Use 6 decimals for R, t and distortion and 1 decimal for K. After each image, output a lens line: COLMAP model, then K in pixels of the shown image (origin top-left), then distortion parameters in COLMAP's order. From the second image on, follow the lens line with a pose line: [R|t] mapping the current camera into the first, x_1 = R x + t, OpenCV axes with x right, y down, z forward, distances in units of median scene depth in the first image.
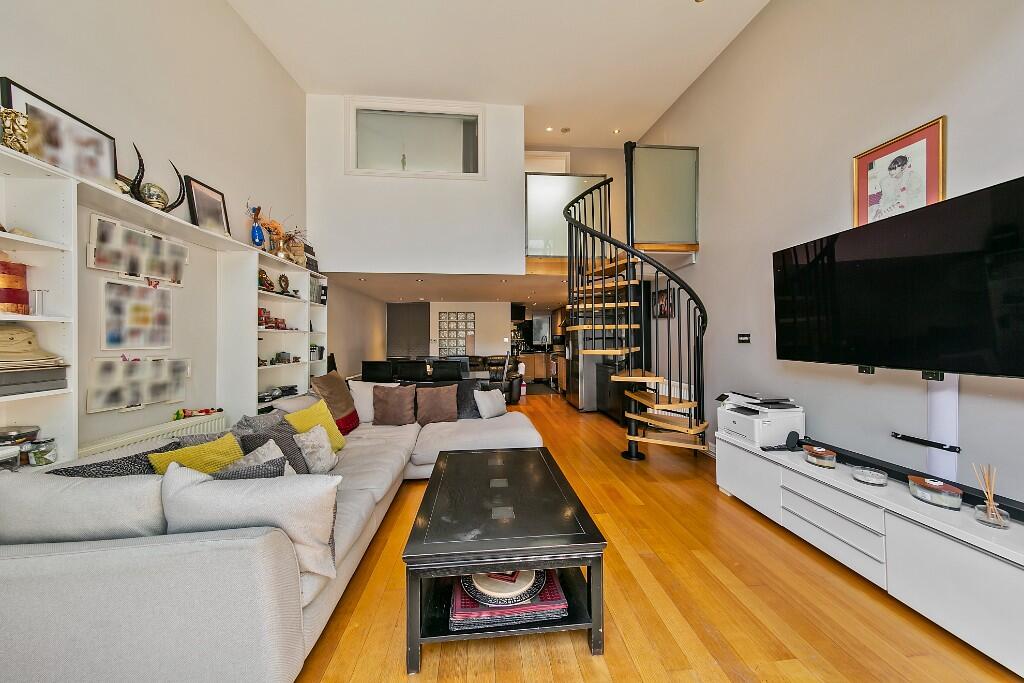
lens RADIAL K [[350.9, 0, 512.0], [0, 350.9, 341.5], [0, 0, 1]] dist [0.000005, 0.000002]
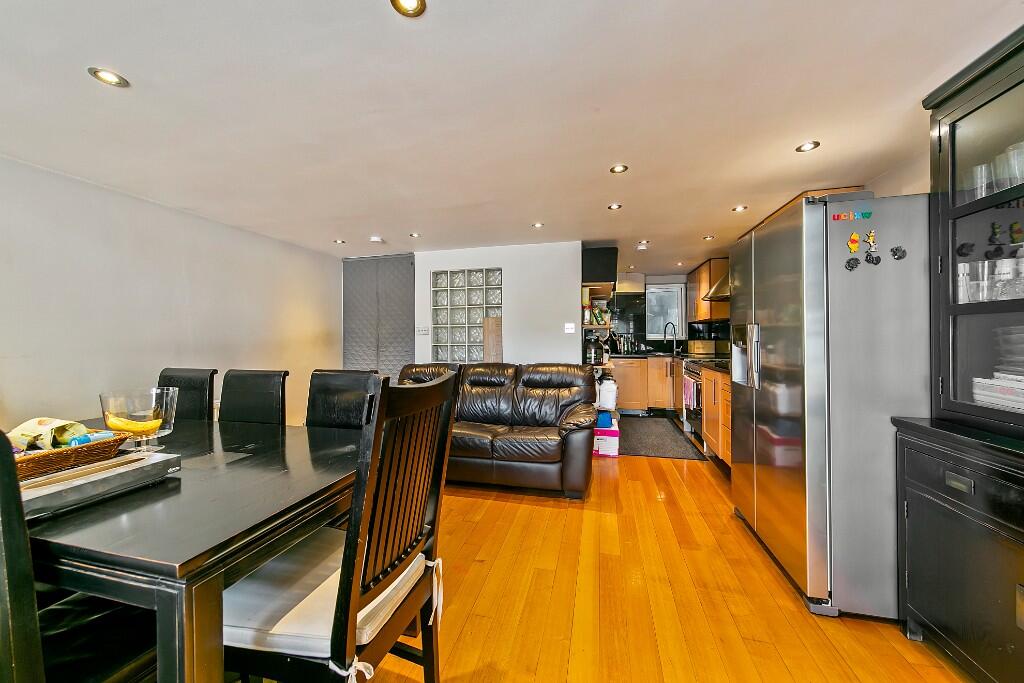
lens RADIAL K [[365.8, 0, 512.0], [0, 365.8, 341.5], [0, 0, 1]] dist [0.000587, 0.000042]
pose [[0.945175, 0.001839, -0.326558, 0.062885], [-0.000063, 0.999985, 0.005451, 0.010328], [0.326563, -0.005132, 0.945162, 0.545052]]
